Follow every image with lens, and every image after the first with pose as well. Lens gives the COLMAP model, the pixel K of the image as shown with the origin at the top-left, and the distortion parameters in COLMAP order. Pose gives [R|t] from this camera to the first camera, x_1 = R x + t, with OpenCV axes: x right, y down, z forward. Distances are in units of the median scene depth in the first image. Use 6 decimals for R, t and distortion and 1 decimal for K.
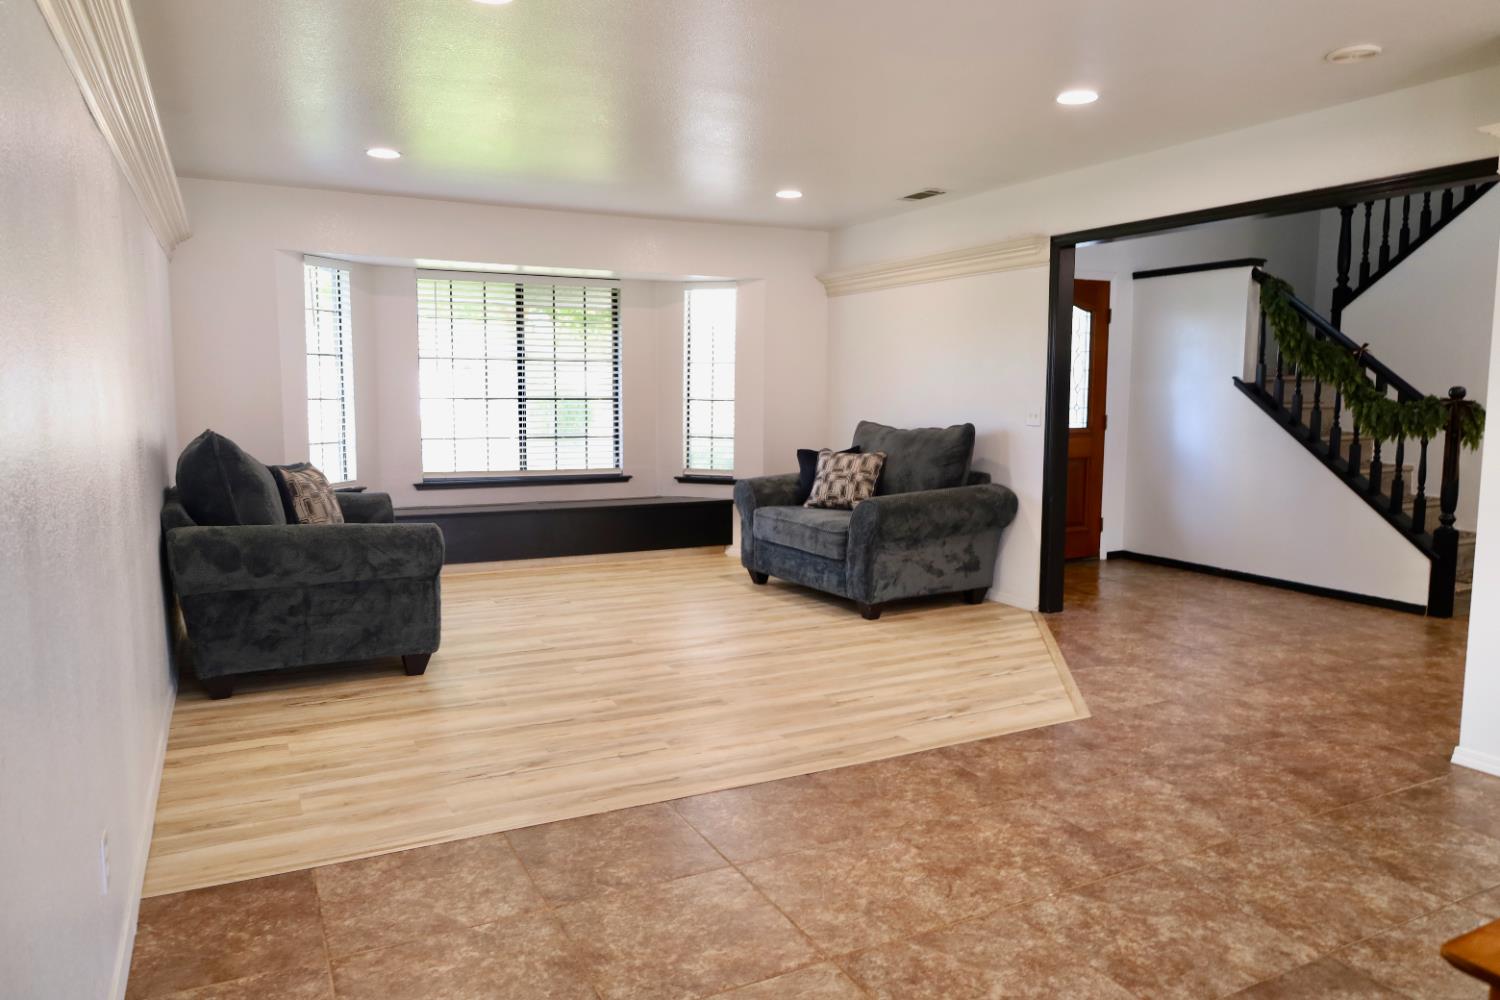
lens RADIAL K [[1024.3, 0, 756.2], [0, 1024.3, 507.6], [0, 0, 1]] dist [-0.011486, -0.005708]
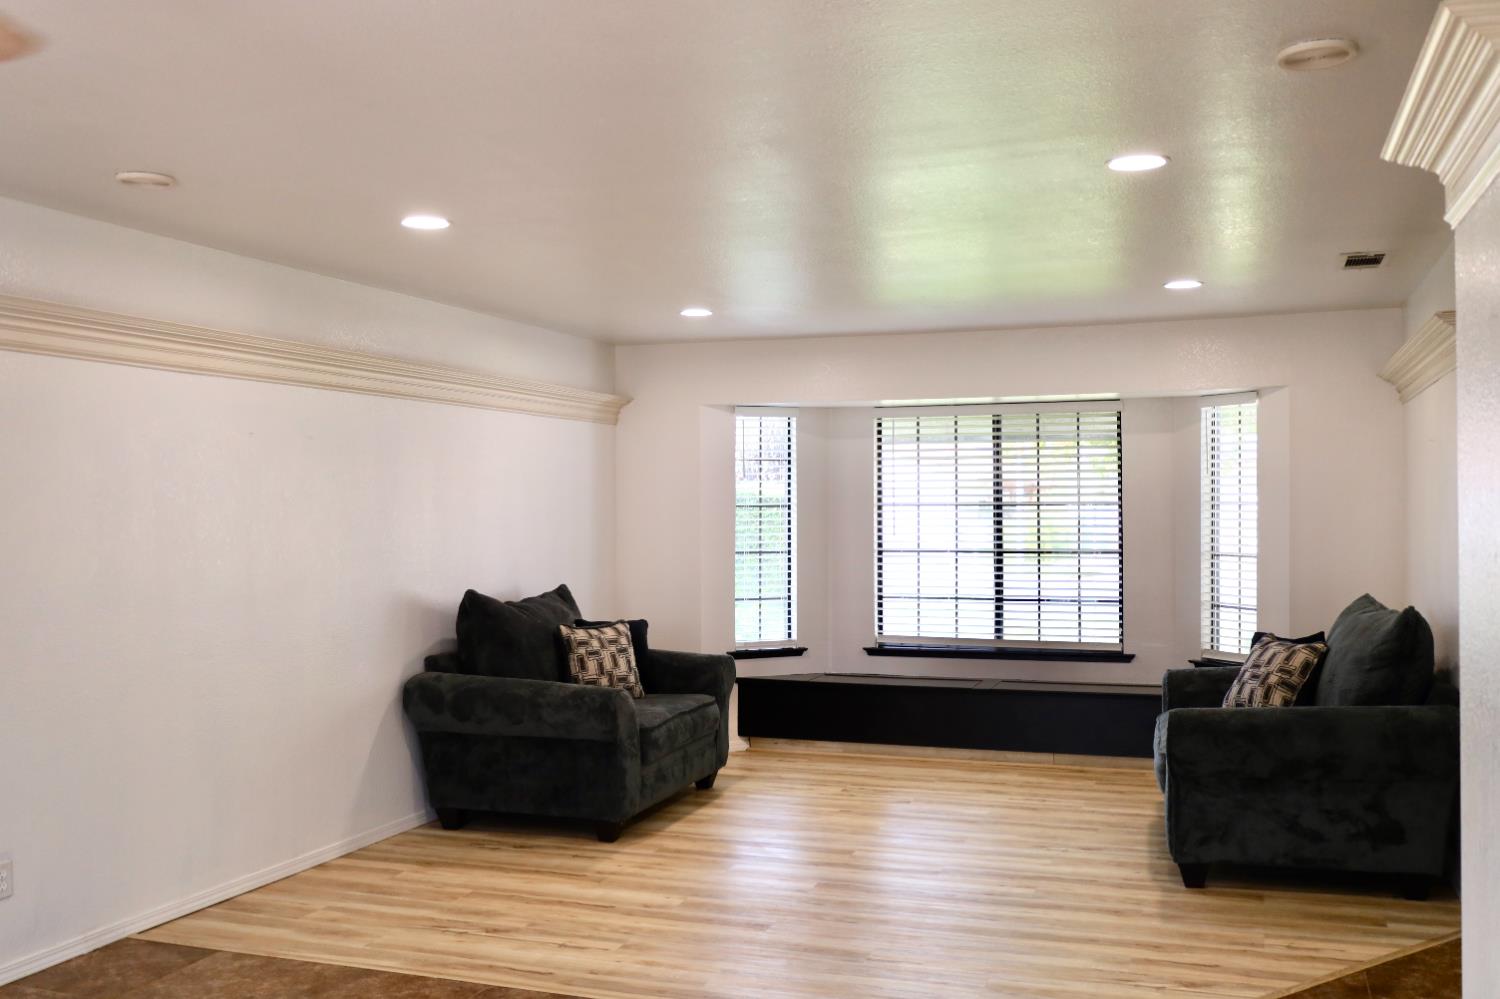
lens RADIAL K [[1386.1, 0, 749.2], [0, 1386.1, 500.1], [0, 0, 1]] dist [-0.010546, 0.000000]
pose [[0.683118, -0.015122, -0.730151, 0.496141], [-0.075321, 0.992995, -0.091034, -0.034891], [0.726413, 0.117182, 0.677194, 0.108183]]
